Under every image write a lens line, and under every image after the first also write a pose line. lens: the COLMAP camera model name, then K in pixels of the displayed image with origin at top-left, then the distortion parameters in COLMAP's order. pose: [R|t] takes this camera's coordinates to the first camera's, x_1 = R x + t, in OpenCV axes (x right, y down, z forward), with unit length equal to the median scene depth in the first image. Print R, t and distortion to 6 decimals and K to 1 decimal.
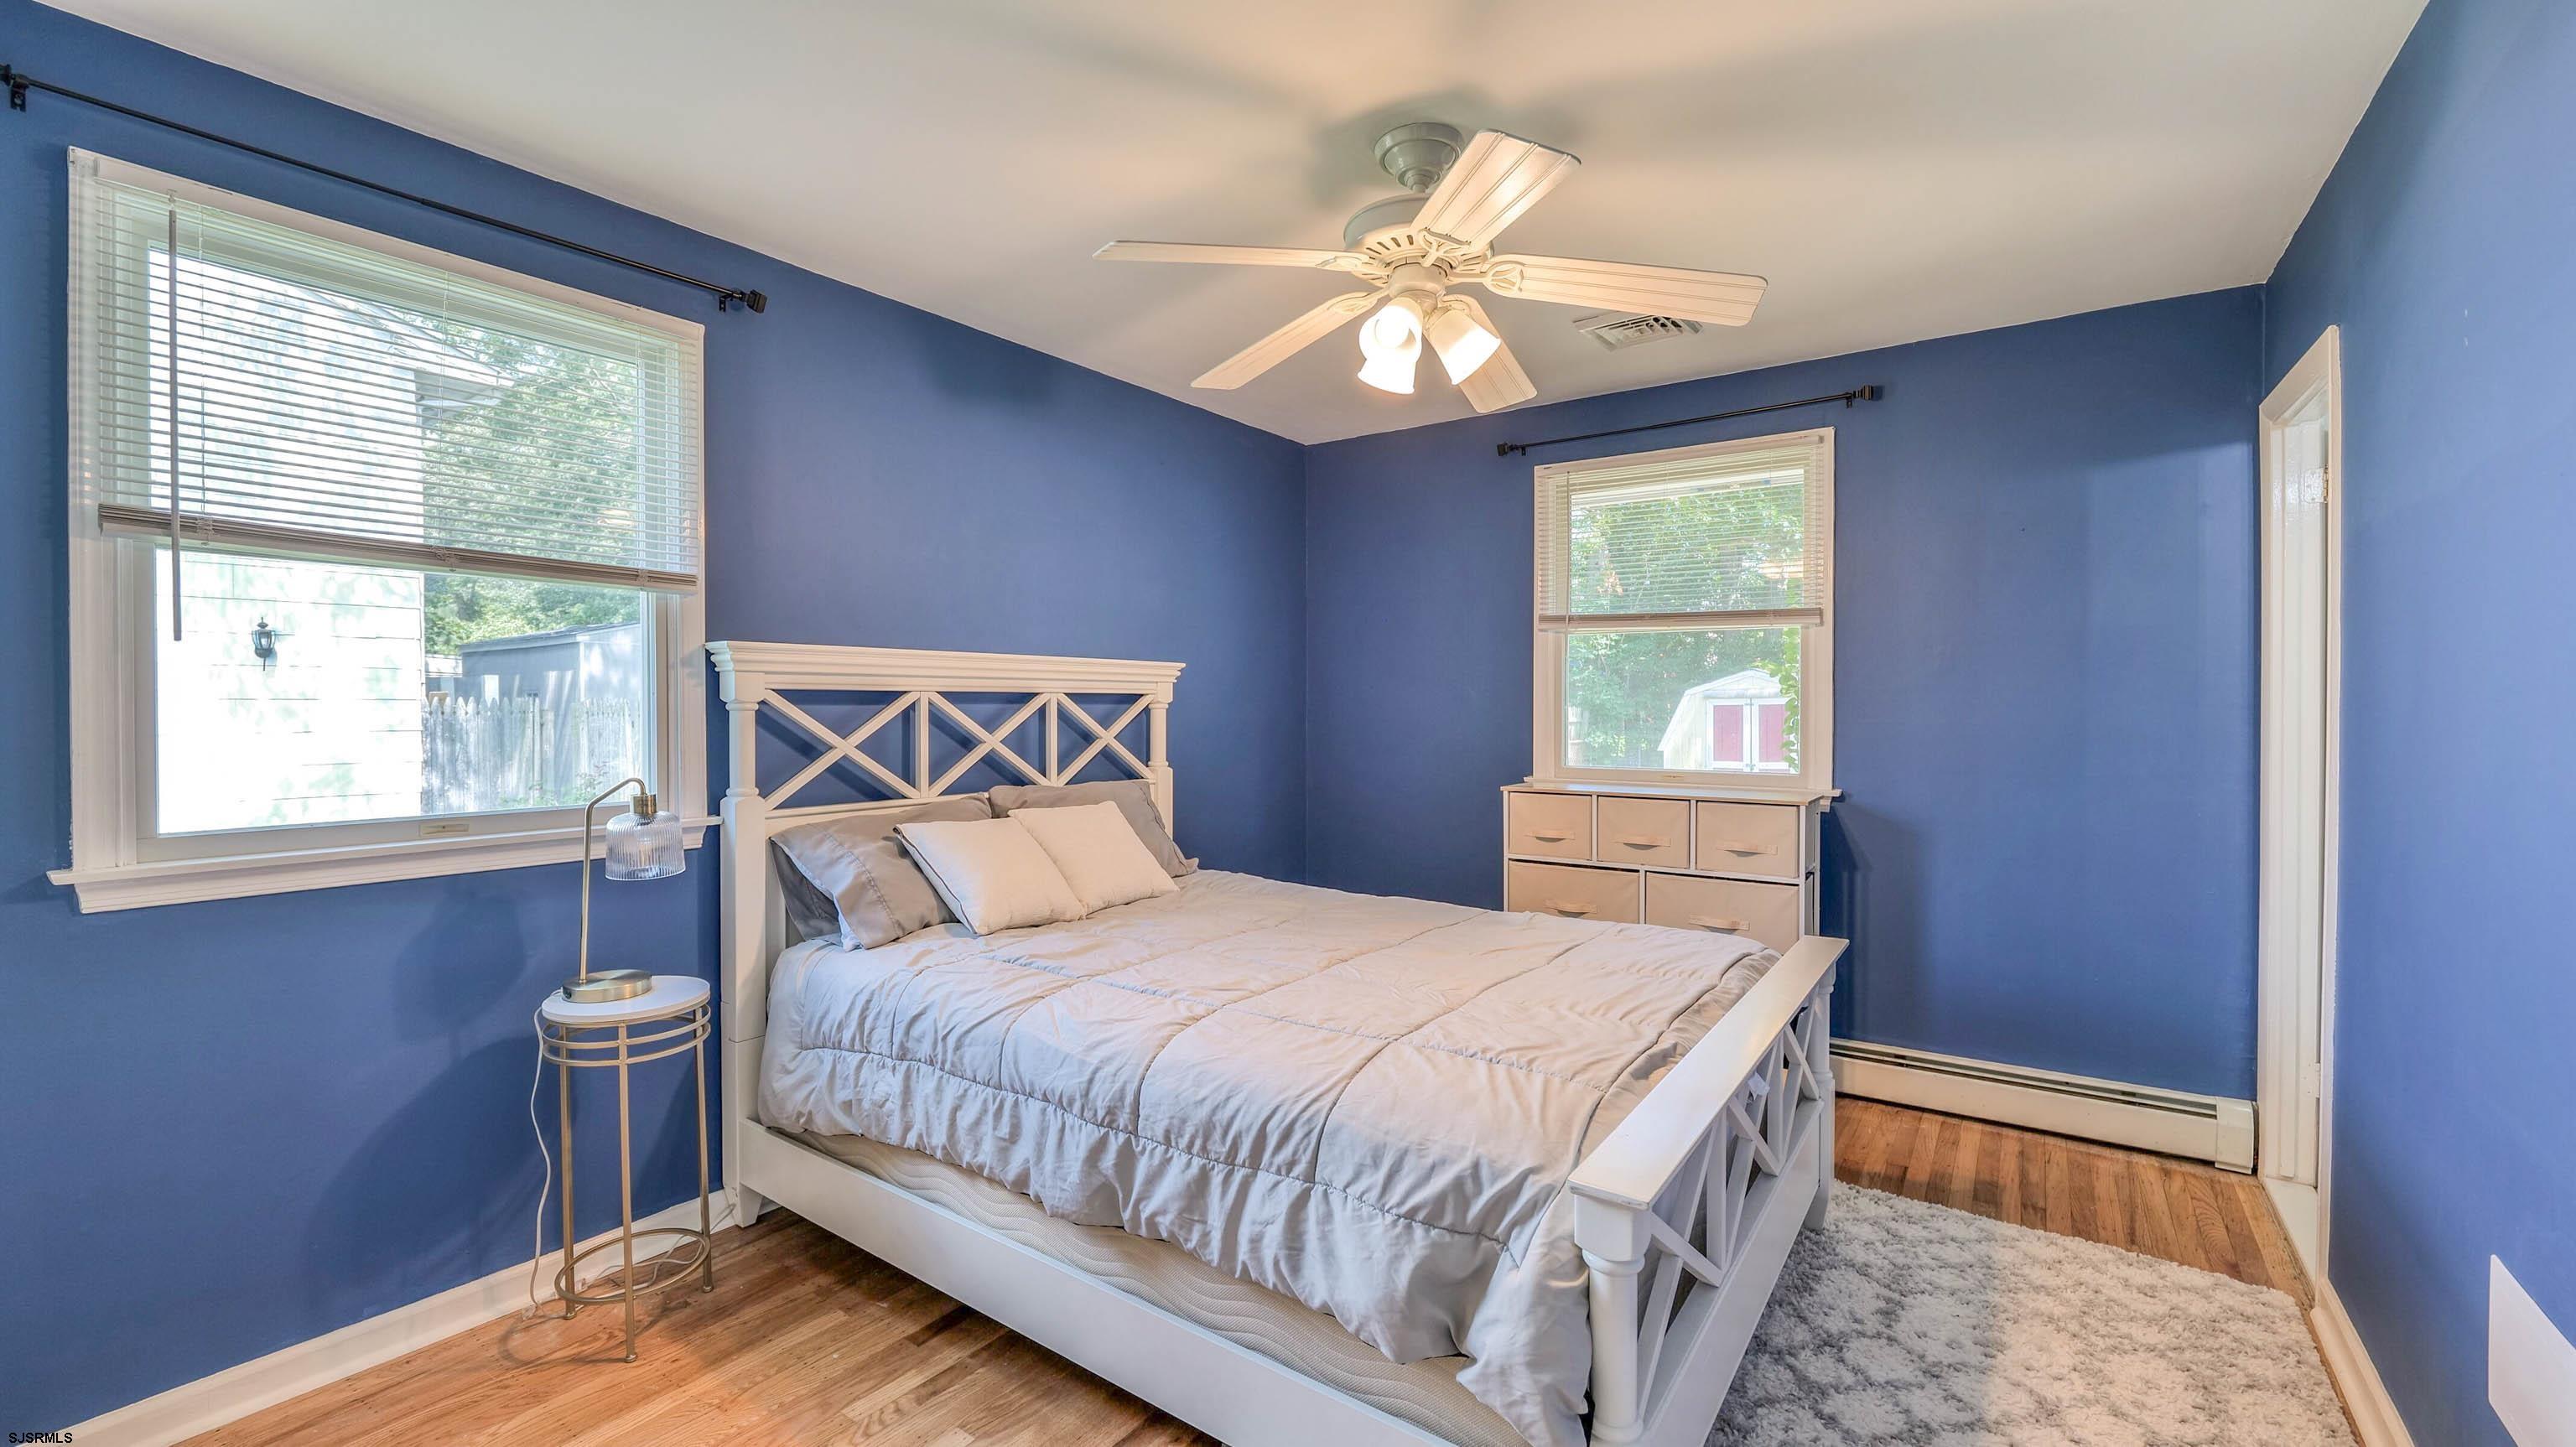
lens RADIAL K [[1047.9, 0, 1275.9], [0, 1047.9, 718.6], [0, 0, 1]] dist [-0.013383, 0.001235]
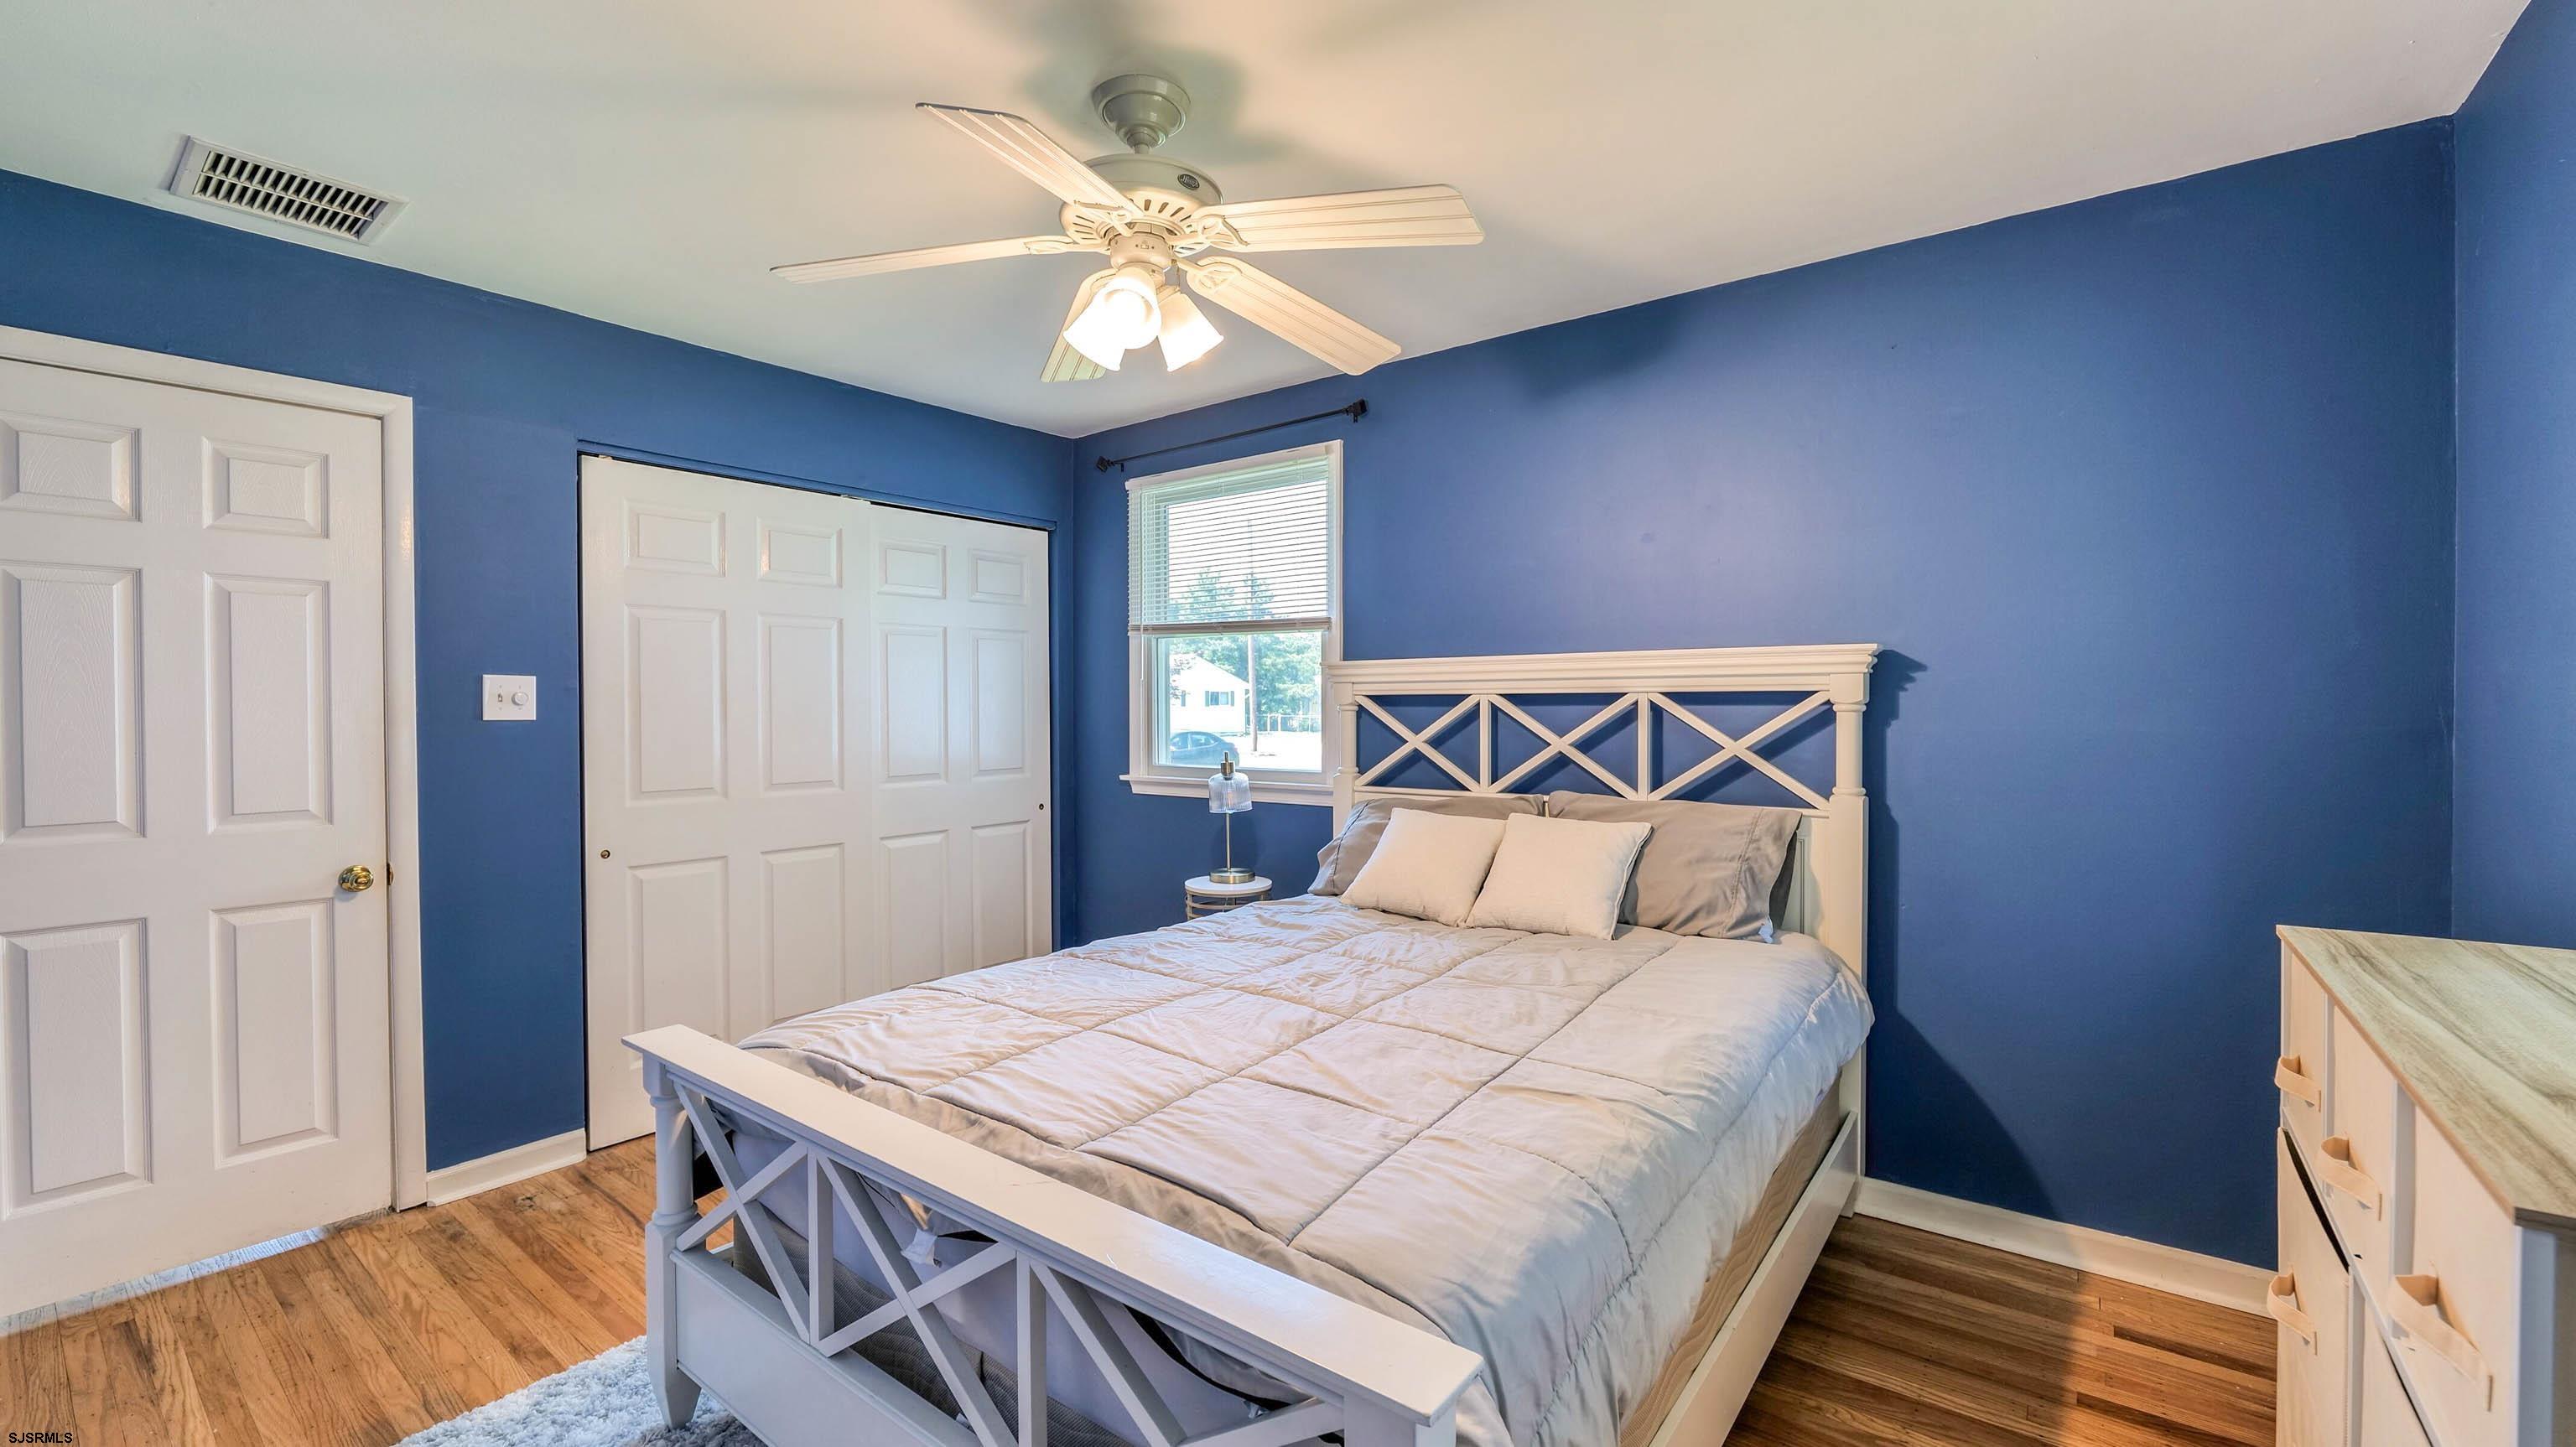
lens RADIAL K [[1047.9, 0, 1275.9], [0, 1047.9, 718.6], [0, 0, 1]] dist [-0.013383, 0.001235]
pose [[-0.031993, 0.014609, -0.999381, 0.819173], [-0.006642, 0.999868, 0.014829, -0.016720], [0.999466, 0.007113, -0.031892, 0.887320]]
